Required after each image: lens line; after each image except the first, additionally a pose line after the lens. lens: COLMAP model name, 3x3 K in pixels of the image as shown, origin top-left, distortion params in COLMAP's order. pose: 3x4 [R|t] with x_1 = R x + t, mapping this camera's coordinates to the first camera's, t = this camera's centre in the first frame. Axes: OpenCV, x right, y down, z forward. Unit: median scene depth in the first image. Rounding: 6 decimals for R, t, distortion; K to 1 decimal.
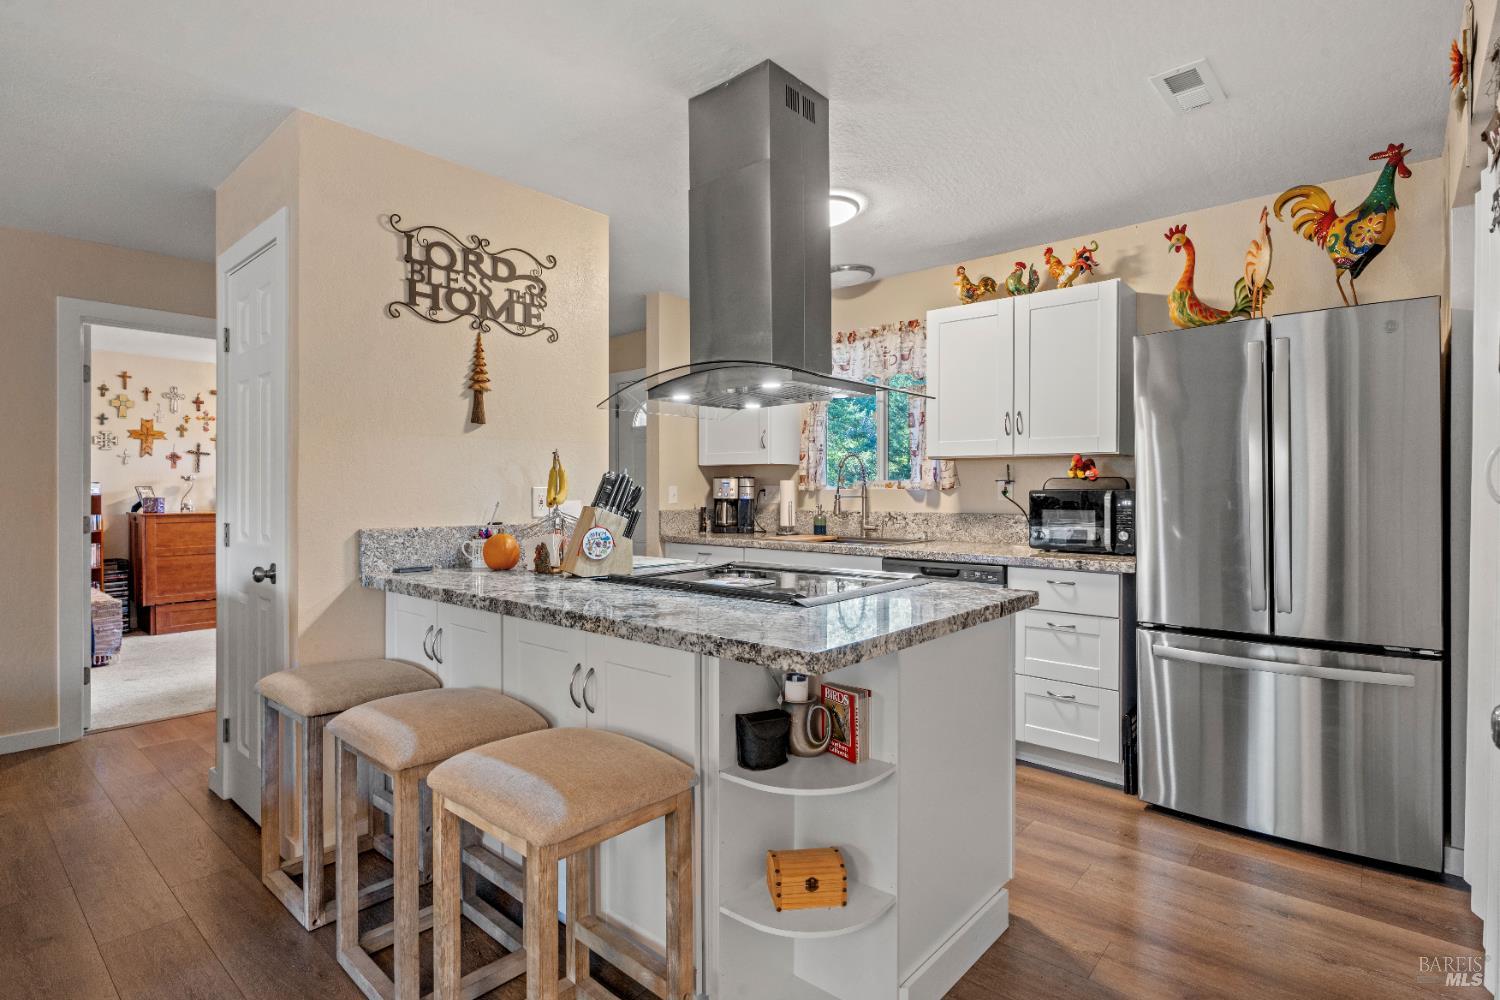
lens RADIAL K [[751.4, 0, 750.0], [0, 751.4, 500.0], [0, 0, 1]] dist [-0.000387, -0.000284]
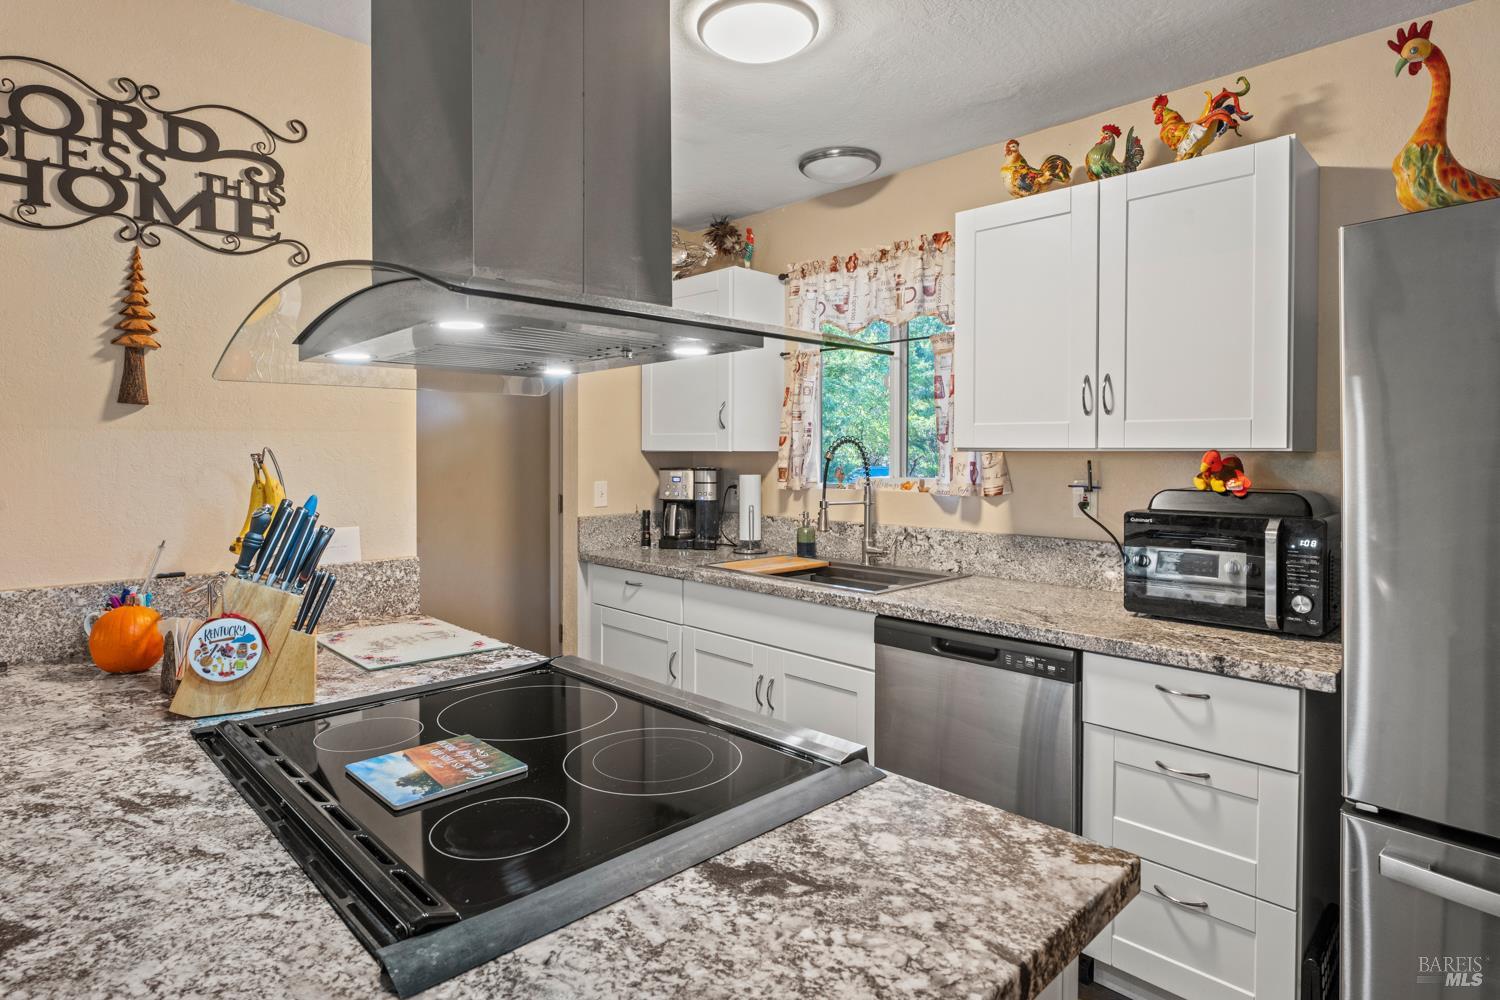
lens RADIAL K [[808.9, 0, 746.6], [0, 808.9, 469.0], [0, 0, 1]] dist [-0.008264, -0.002653]
pose [[0.996295, 0.004069, -0.085901, 0.135268], [-0.003609, 0.999978, 0.005514, -0.047923], [0.085922, -0.005183, 0.996288, 0.356236]]
